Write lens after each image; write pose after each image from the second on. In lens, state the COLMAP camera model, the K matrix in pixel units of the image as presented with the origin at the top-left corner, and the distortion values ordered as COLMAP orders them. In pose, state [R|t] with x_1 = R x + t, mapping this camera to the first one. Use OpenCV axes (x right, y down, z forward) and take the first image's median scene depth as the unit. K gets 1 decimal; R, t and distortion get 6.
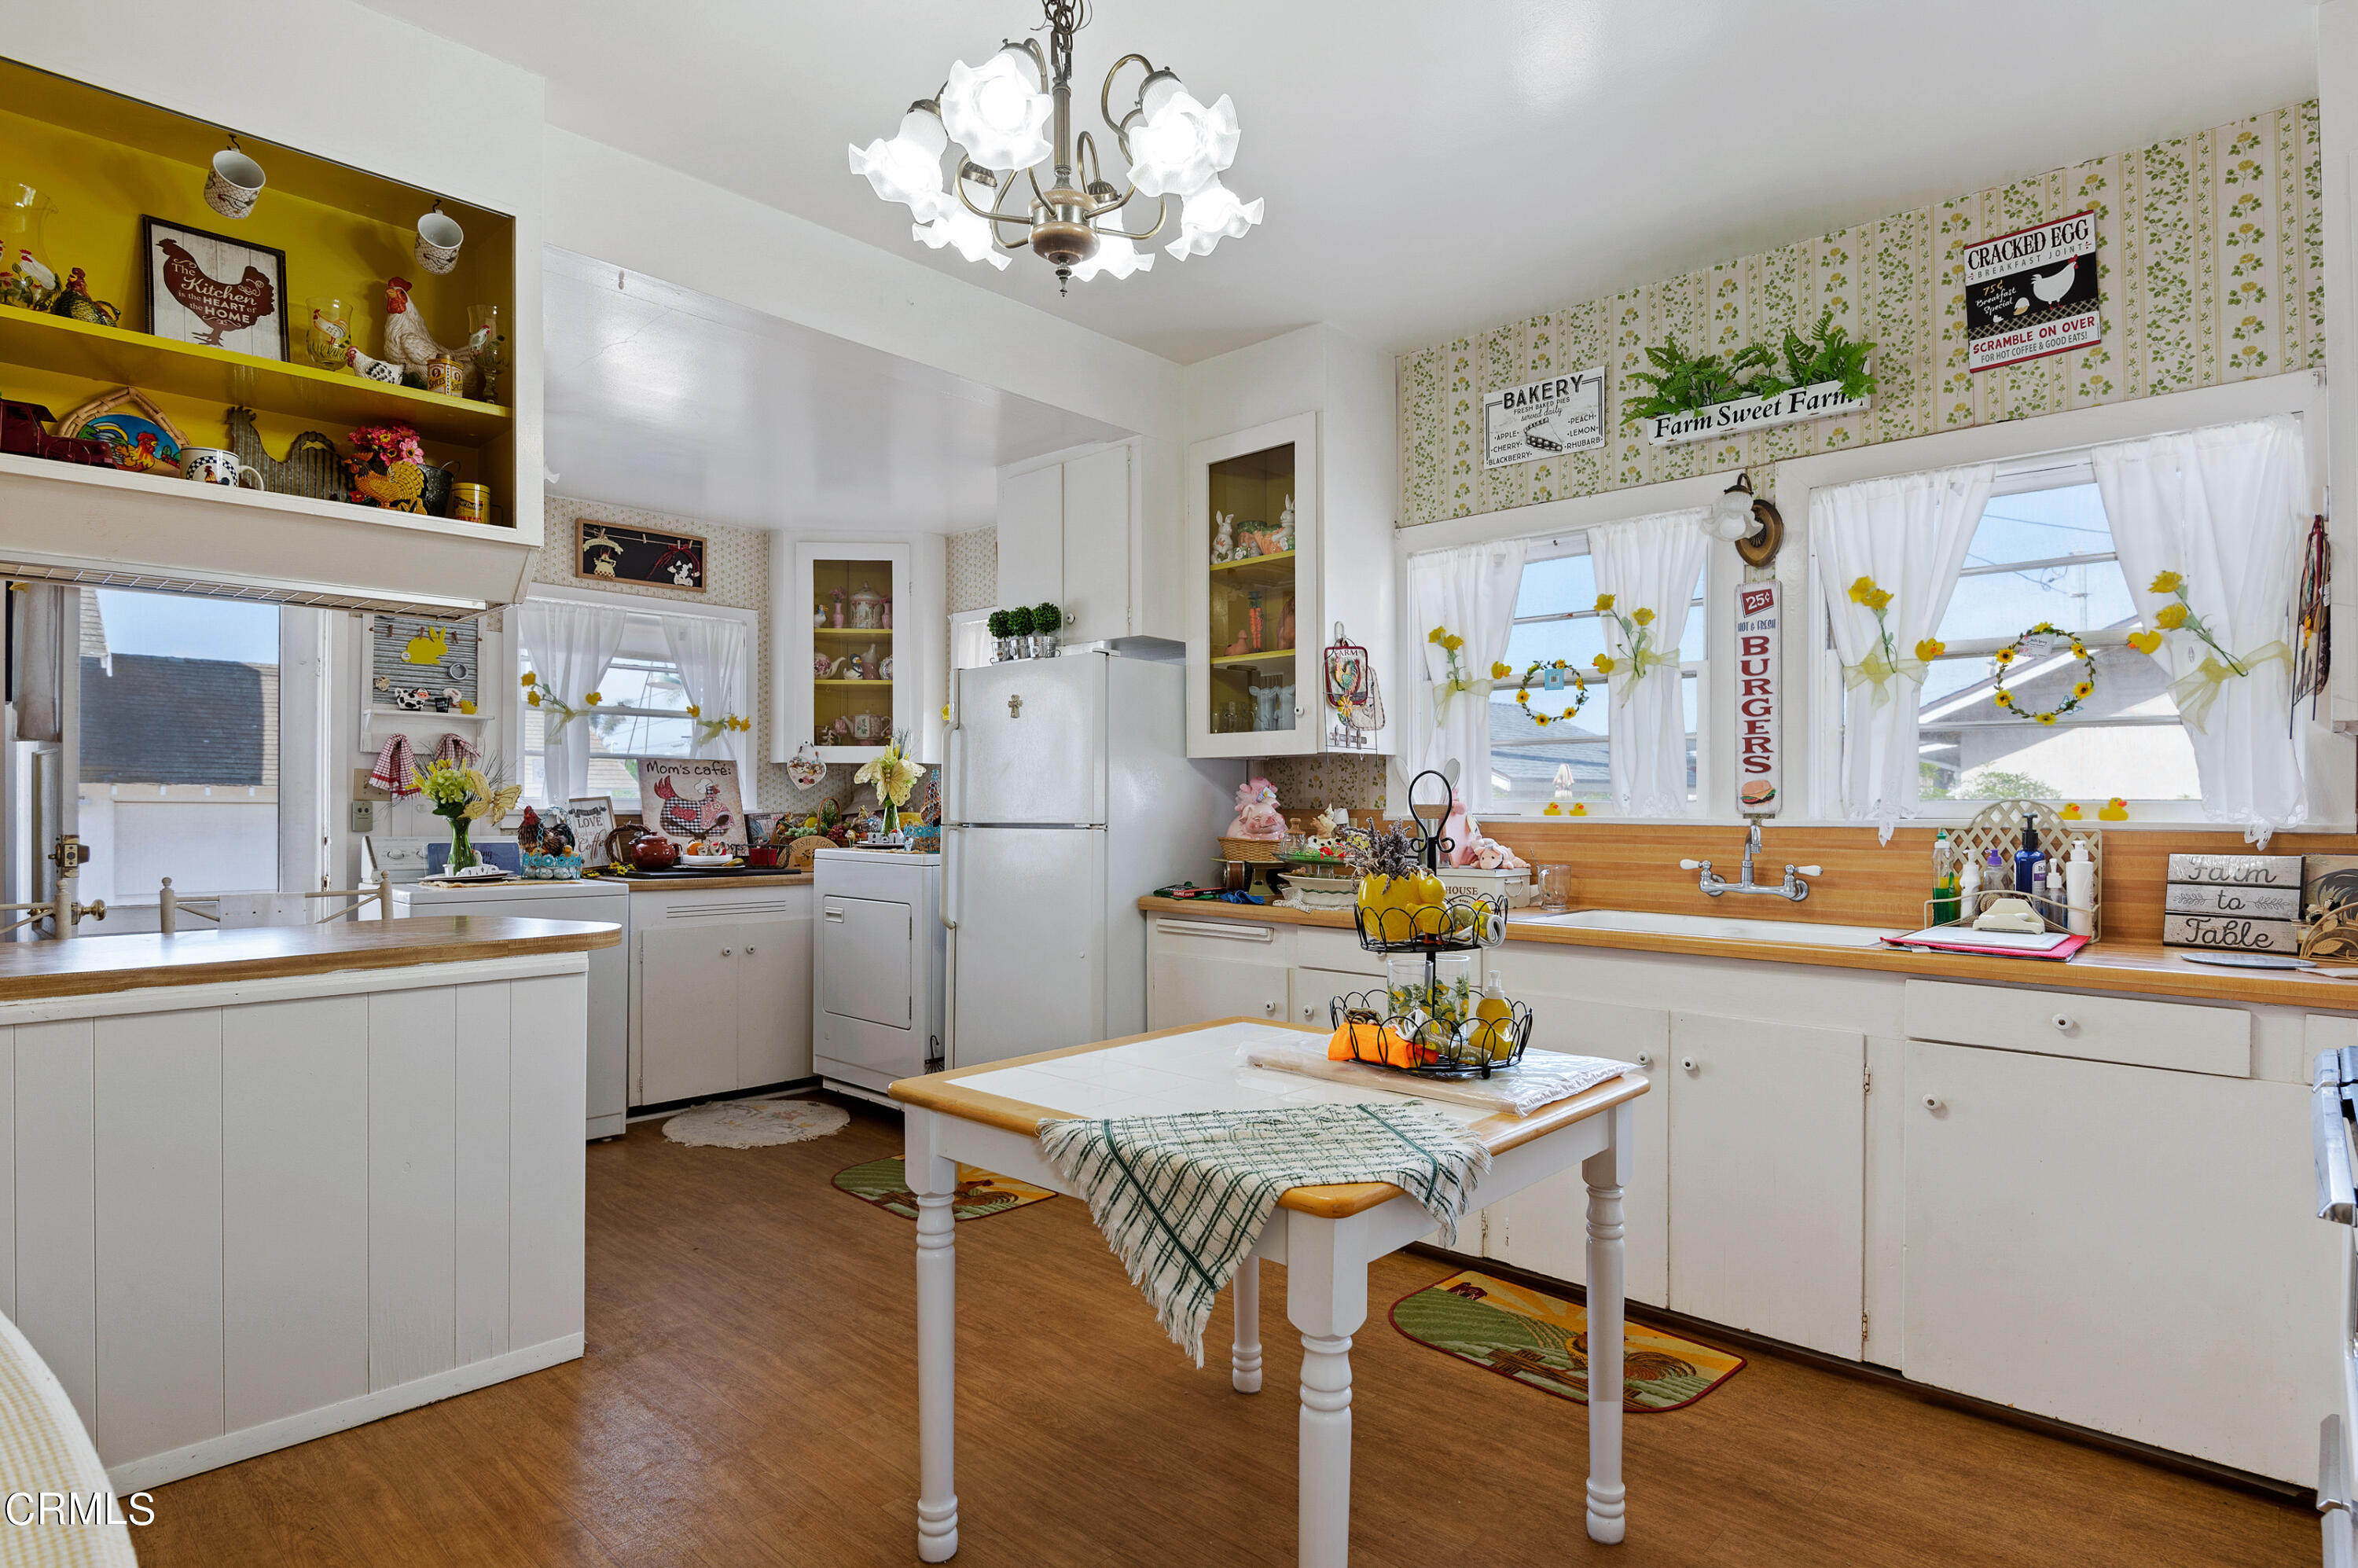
lens RADIAL K [[1253.1, 0, 1216.2], [0, 1253.1, 800.5], [0, 0, 1]] dist [-0.001858, -0.000502]
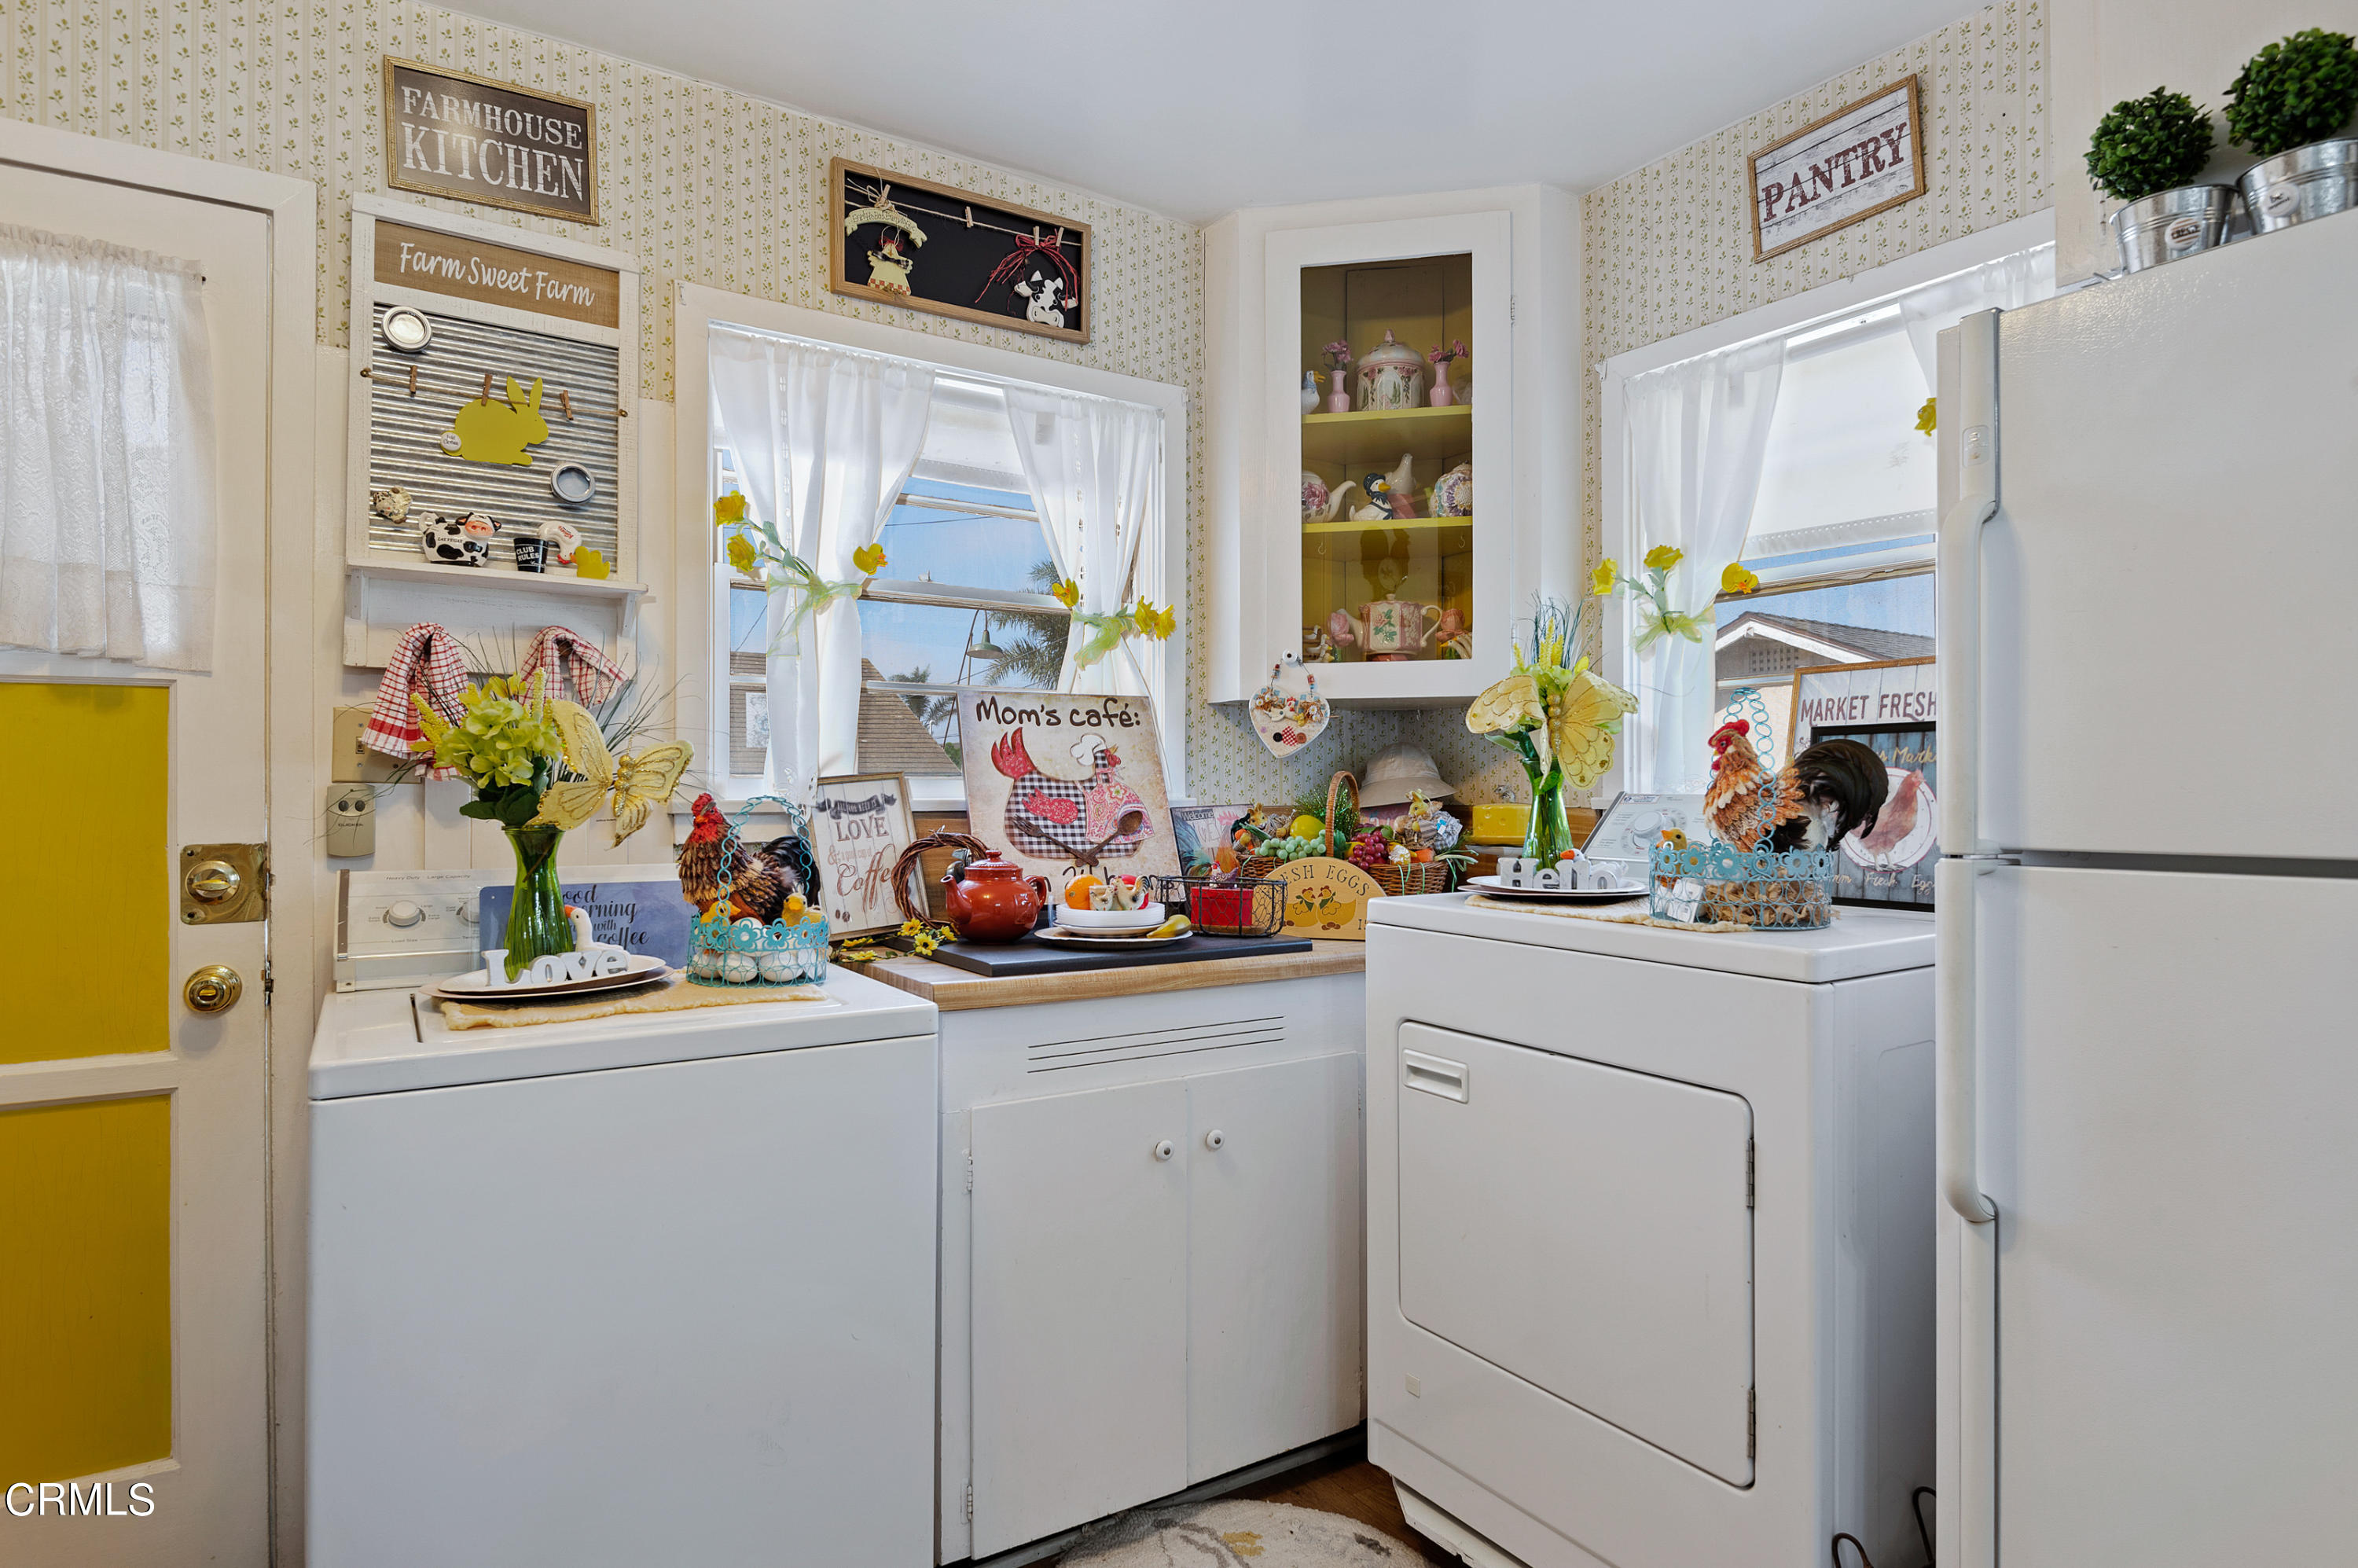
lens RADIAL K [[1262.5, 0, 1179.0], [0, 1262.5, 784.0], [0, 0, 1]] dist [0.000292, -0.000297]
pose [[0.966190, -0.006647, -0.257745, -0.268411], [0.006272, 0.999978, -0.002276, 0.002772], [0.257754, 0.000583, 0.966210, 0.581860]]
